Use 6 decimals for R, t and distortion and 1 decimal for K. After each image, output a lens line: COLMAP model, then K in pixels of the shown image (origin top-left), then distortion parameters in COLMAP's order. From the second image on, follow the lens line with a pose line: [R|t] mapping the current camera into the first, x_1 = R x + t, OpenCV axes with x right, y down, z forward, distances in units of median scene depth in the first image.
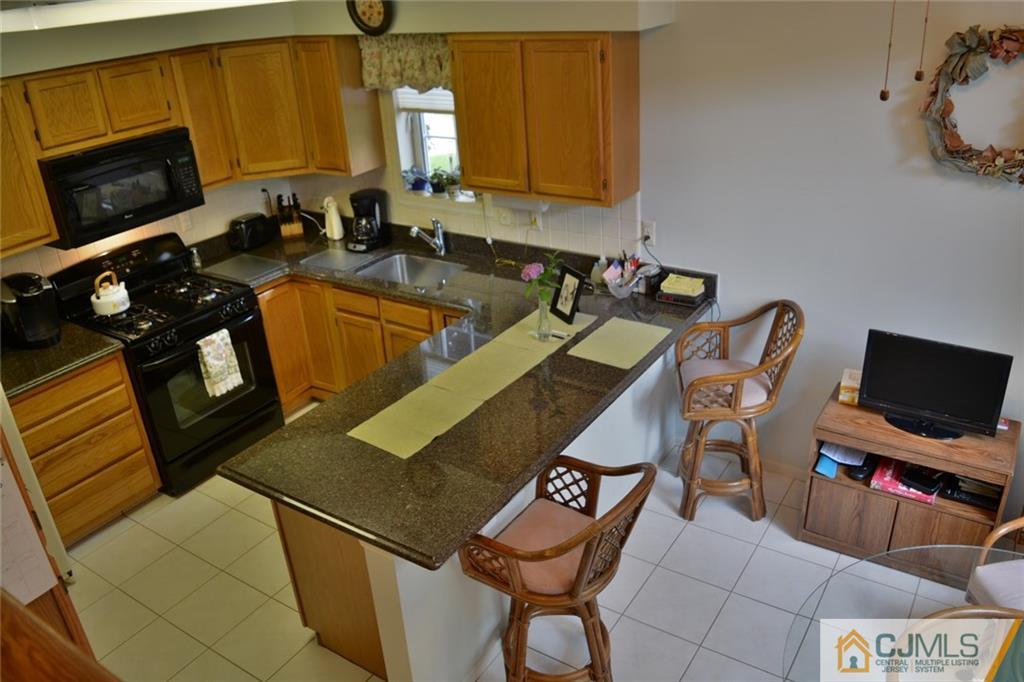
lens RADIAL K [[801.0, 0, 515.3], [0, 801.0, 343.4], [0, 0, 1]] dist [-0.100588, -0.001543]
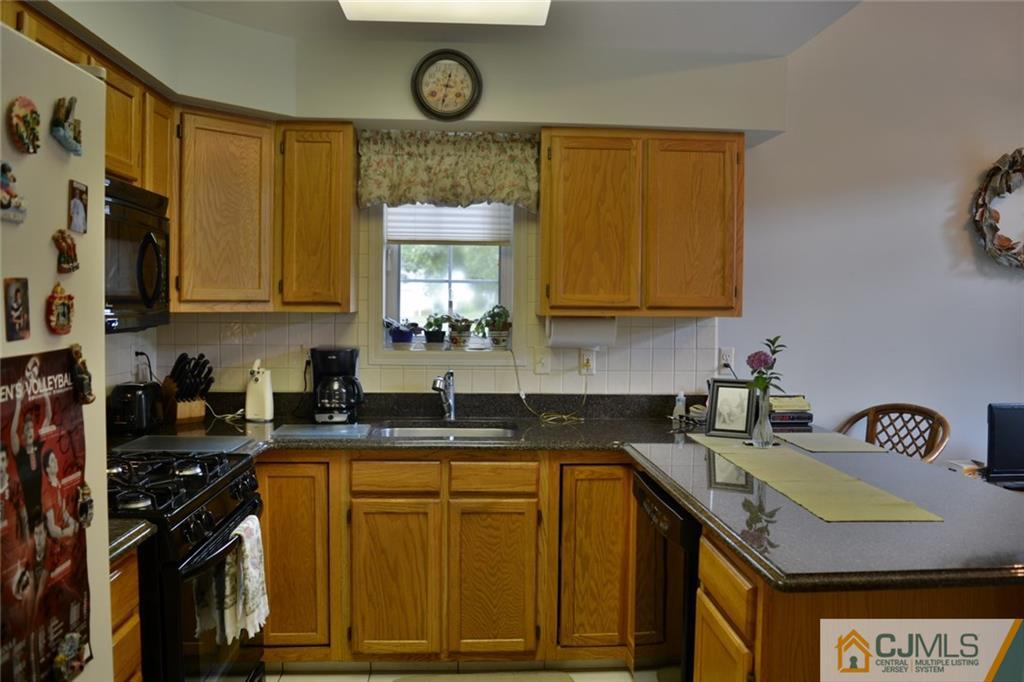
lens RADIAL K [[801.0, 0, 511.5], [0, 801.0, 338.6], [0, 0, 1]] dist [-0.100588, -0.001543]
pose [[0.802962, 0.041478, 0.594585, -0.573564], [0.206115, 0.916706, -0.342298, 0.101529], [-0.559257, 0.397405, 0.727531, 0.437600]]
